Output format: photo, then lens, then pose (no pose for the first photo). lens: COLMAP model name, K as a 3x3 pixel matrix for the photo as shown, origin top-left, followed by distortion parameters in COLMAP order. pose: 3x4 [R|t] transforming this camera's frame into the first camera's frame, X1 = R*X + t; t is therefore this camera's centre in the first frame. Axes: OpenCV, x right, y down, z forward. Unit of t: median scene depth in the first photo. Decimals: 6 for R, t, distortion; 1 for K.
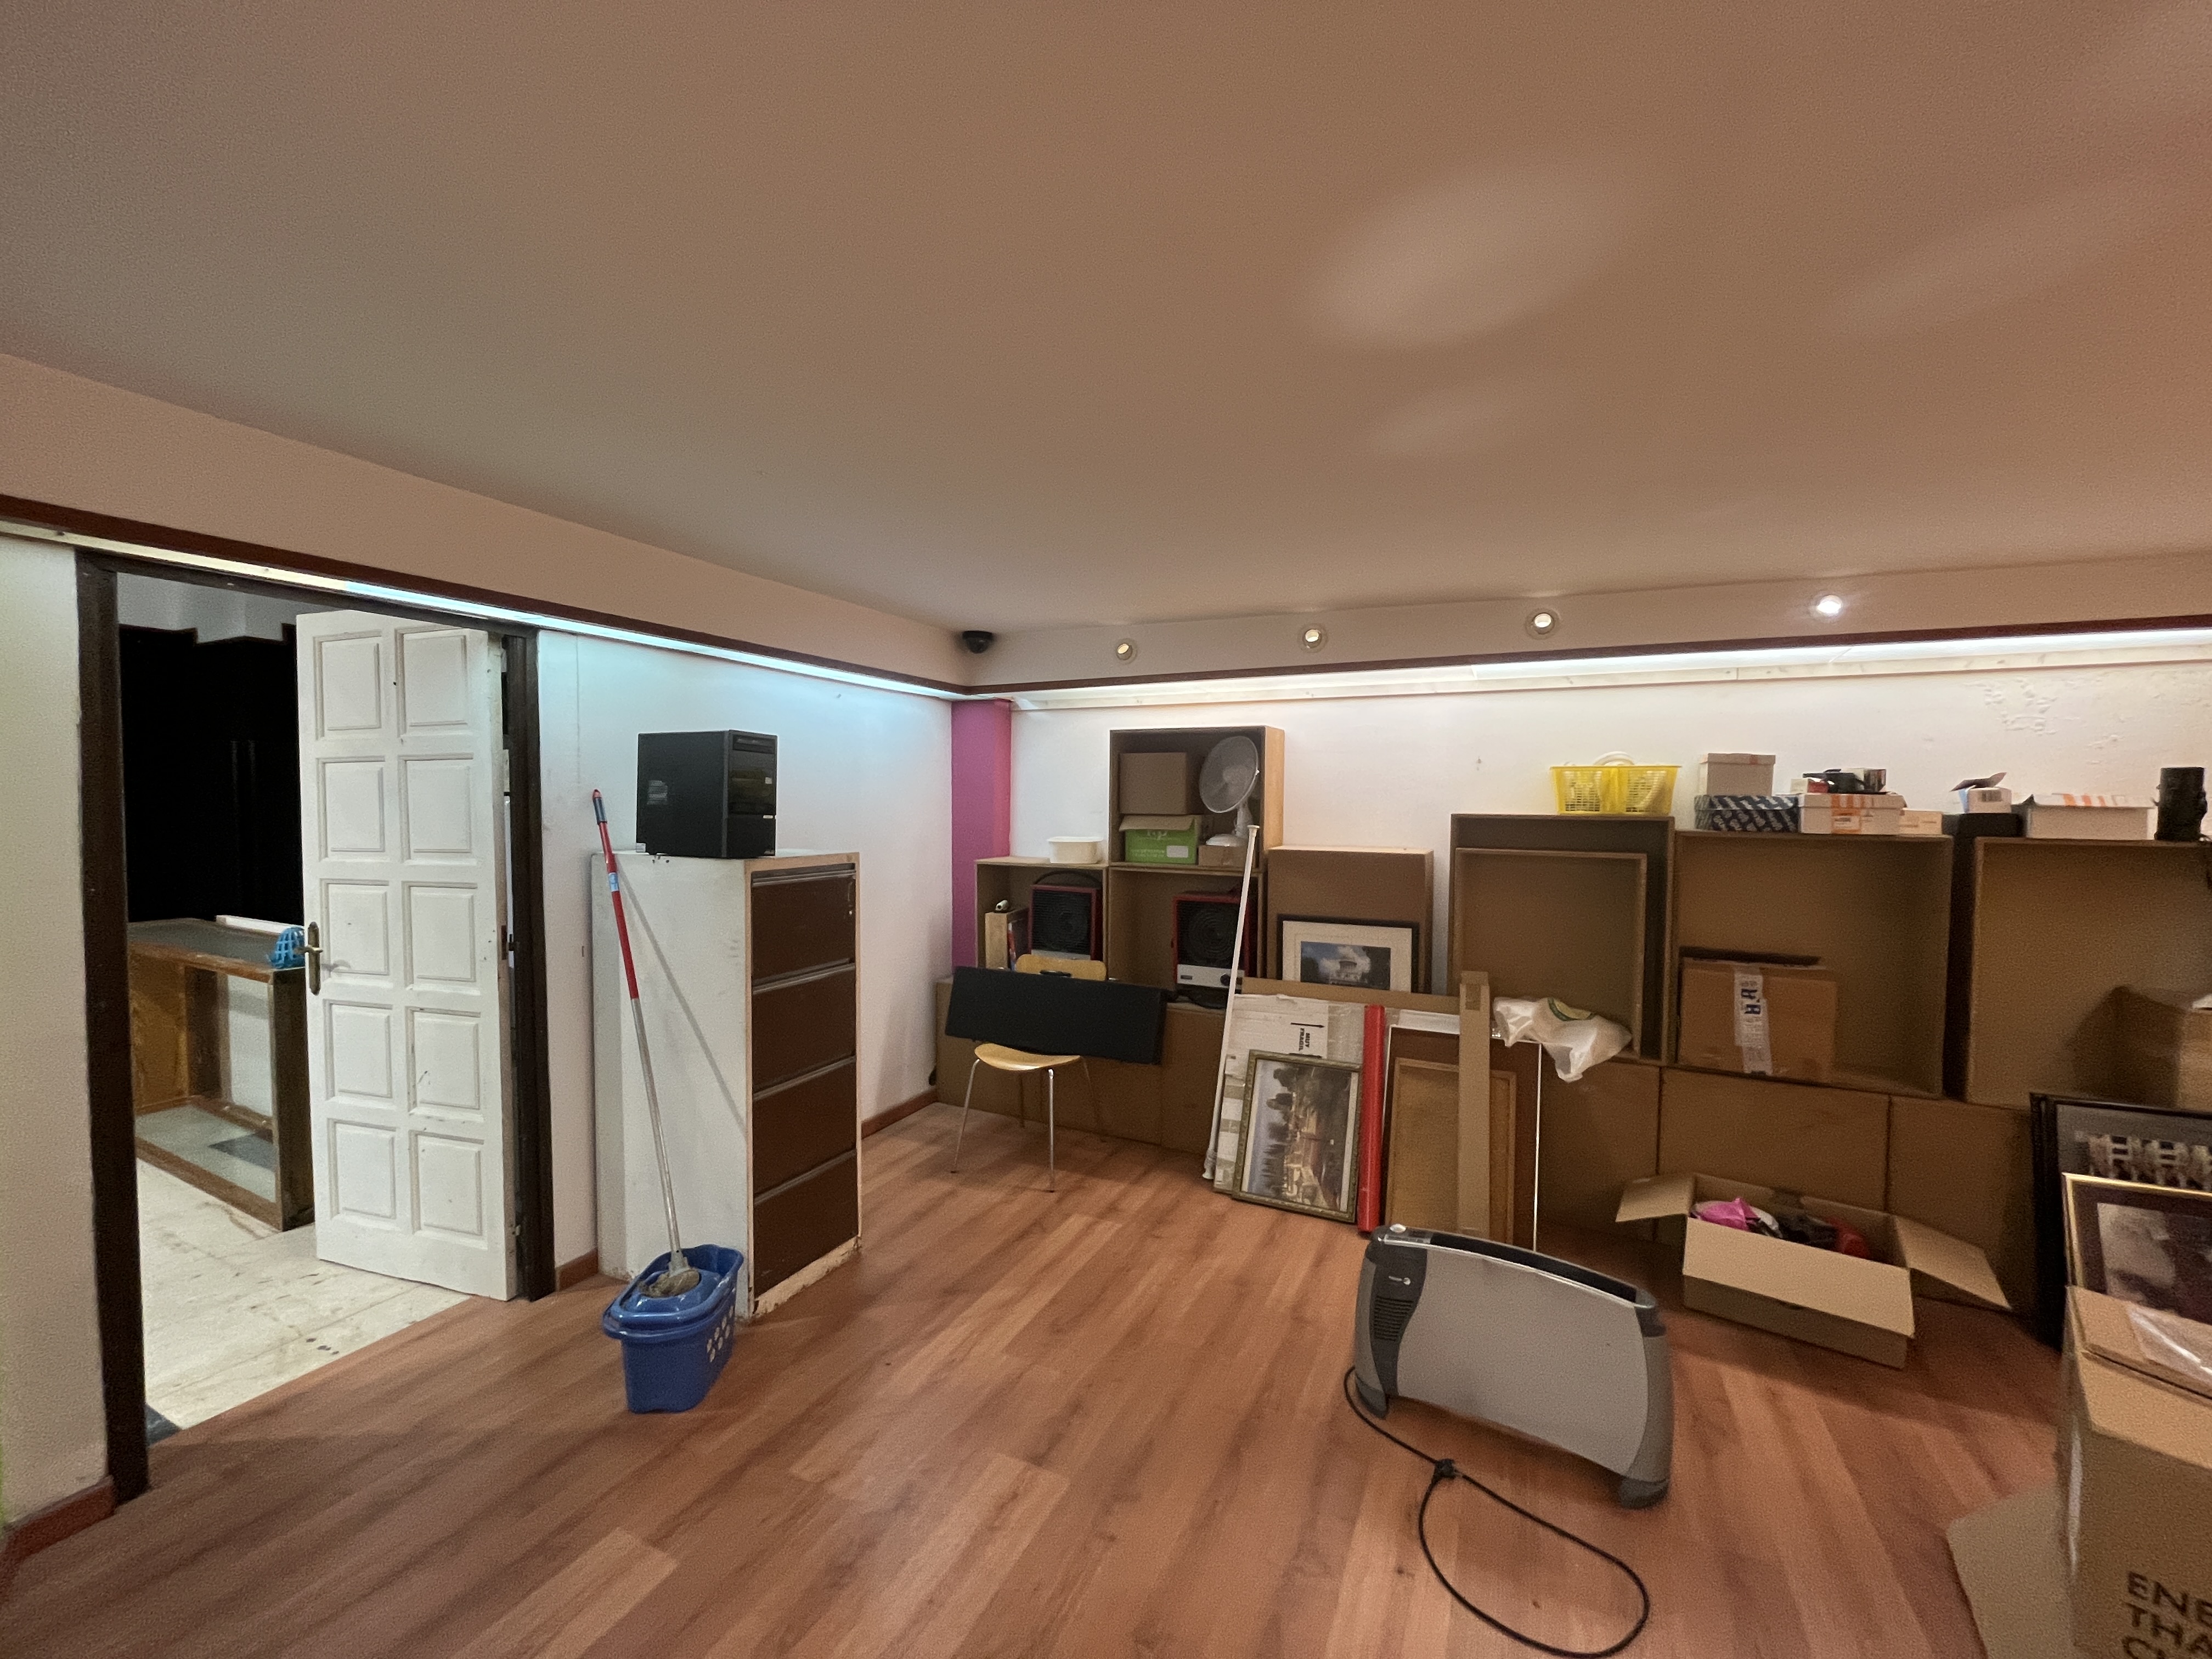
lens RADIAL K [[892.6, 0, 1101.8], [0, 892.6, 832.7], [0, 0, 1]] dist [-0.002769, -0.000955]
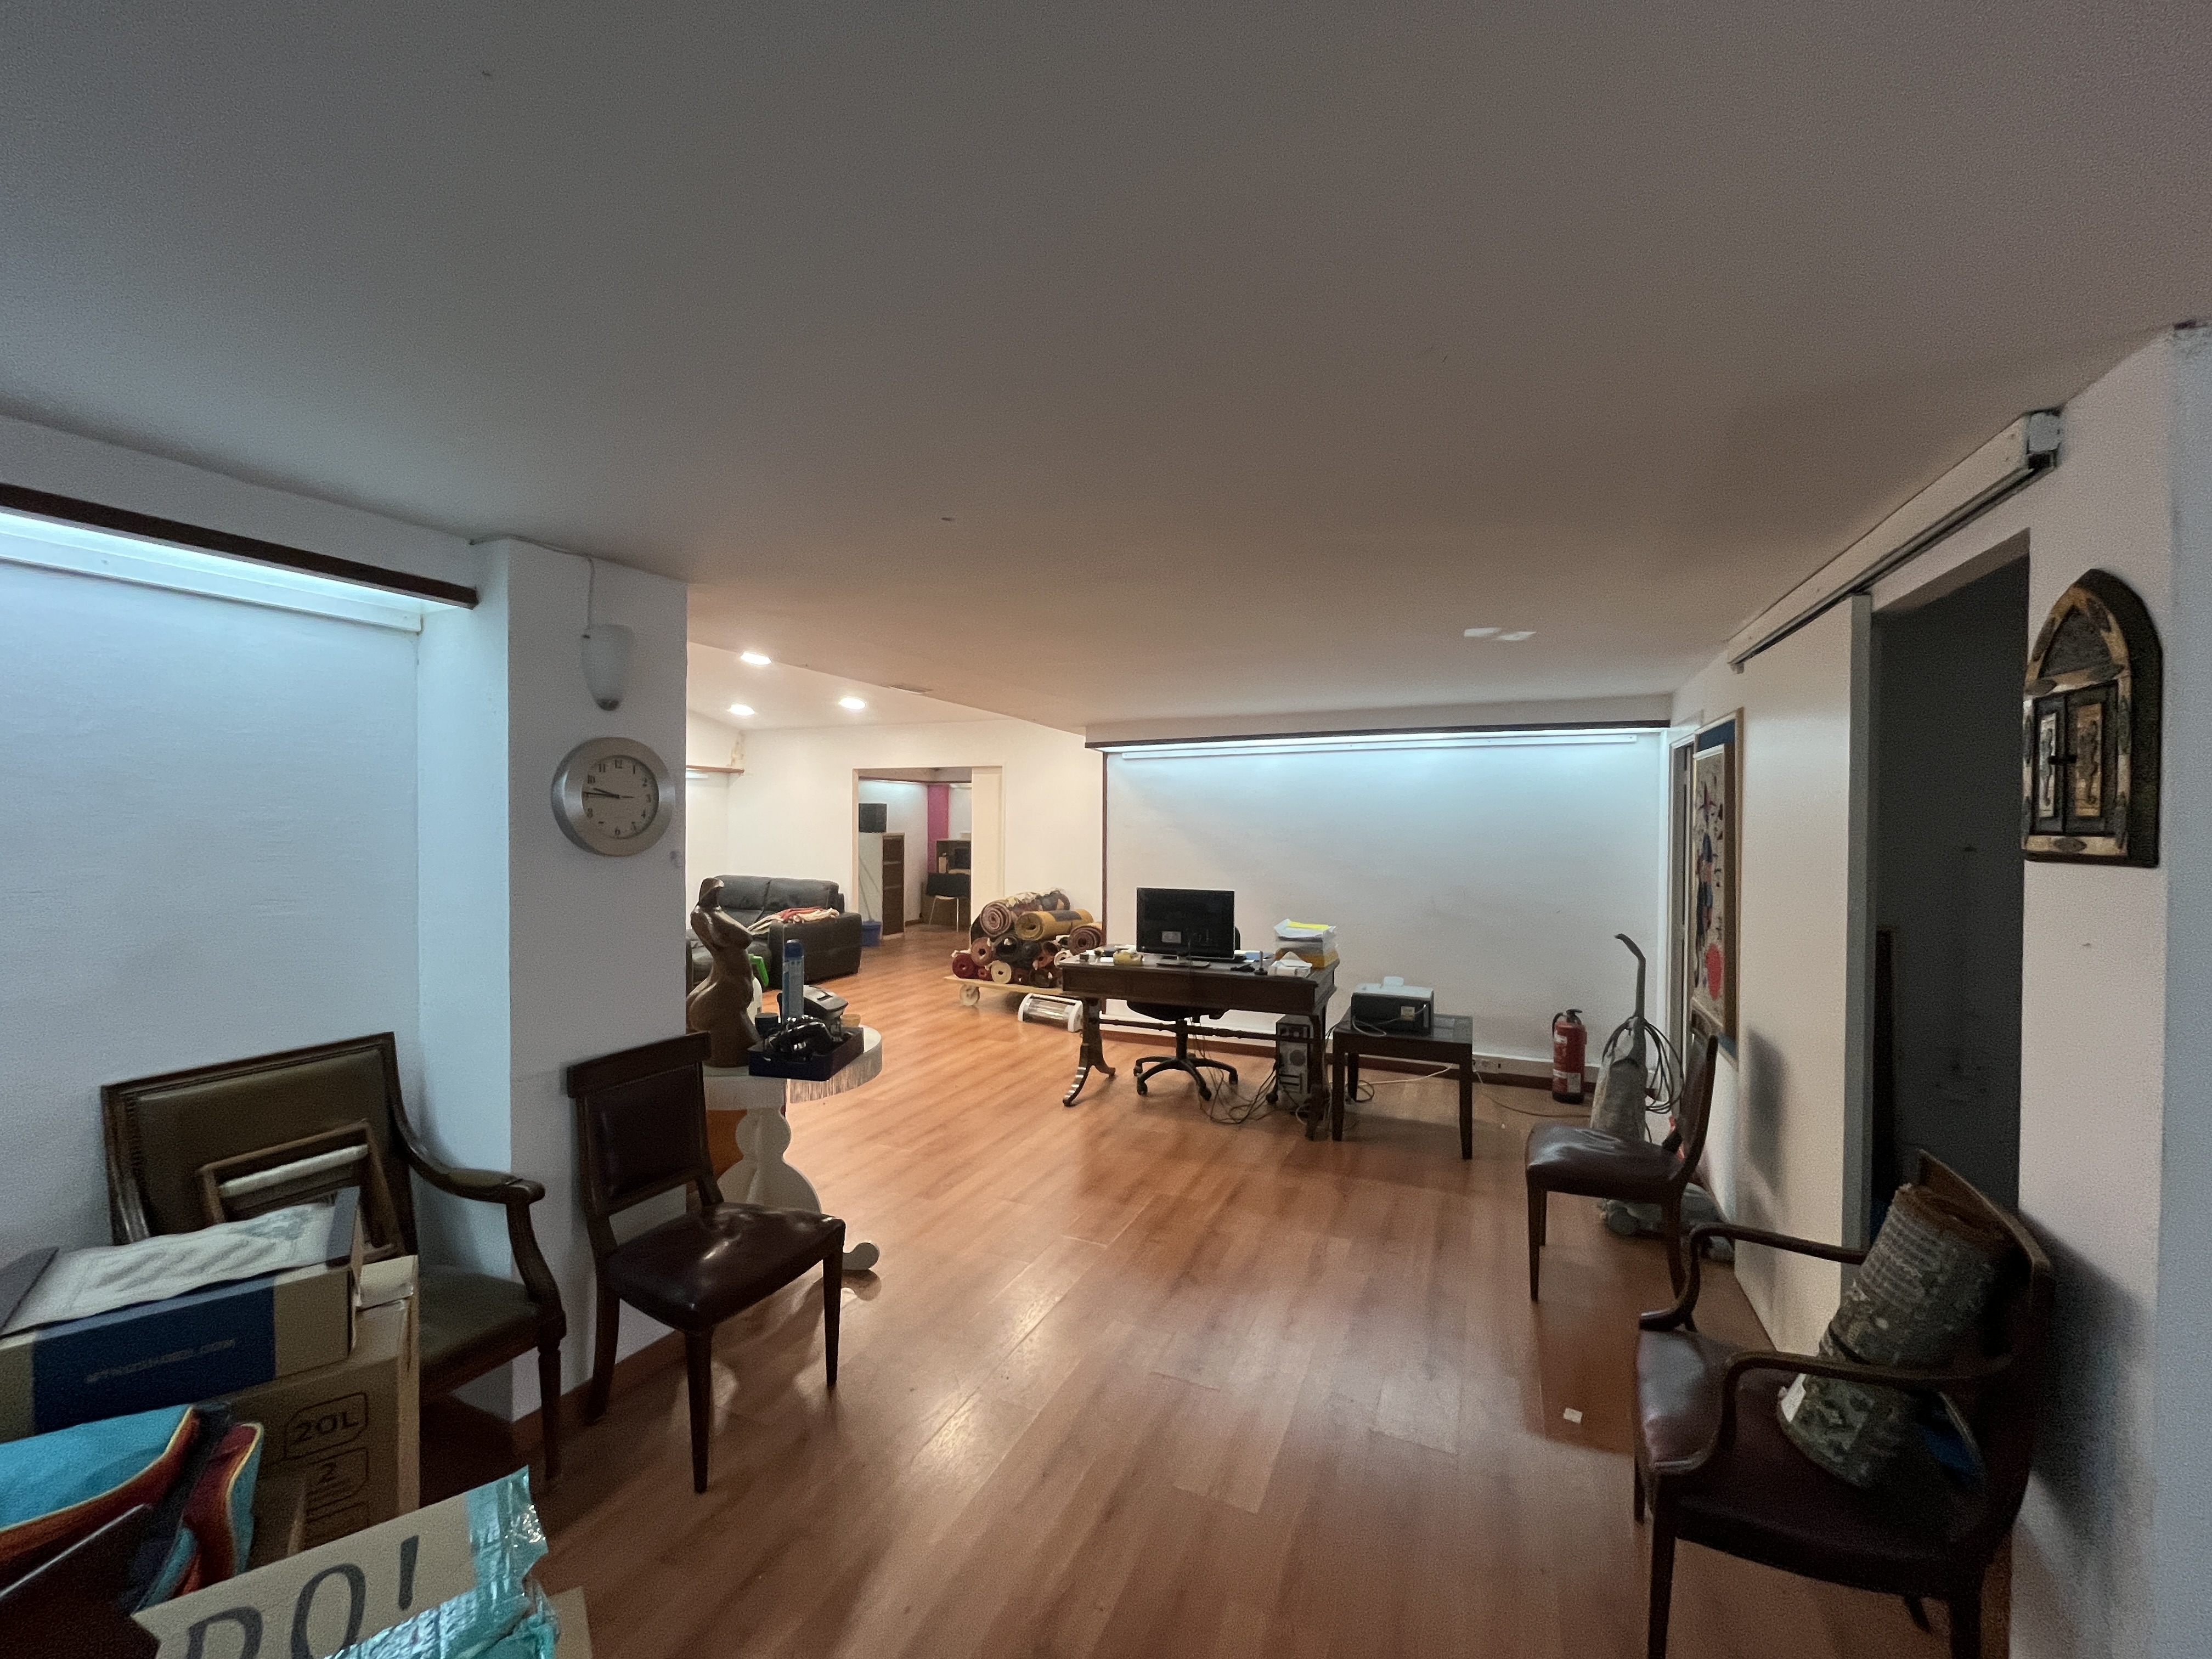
lens RADIAL K [[892.6, 0, 1101.8], [0, 892.6, 832.7], [0, 0, 1]] dist [-0.002769, -0.000955]
pose [[0.999297, 0.001459, 0.037471, 0.453625], [-0.000476, 0.999656, -0.026232, 0.124841], [-0.037496, 0.026196, 0.998953, -3.016331]]
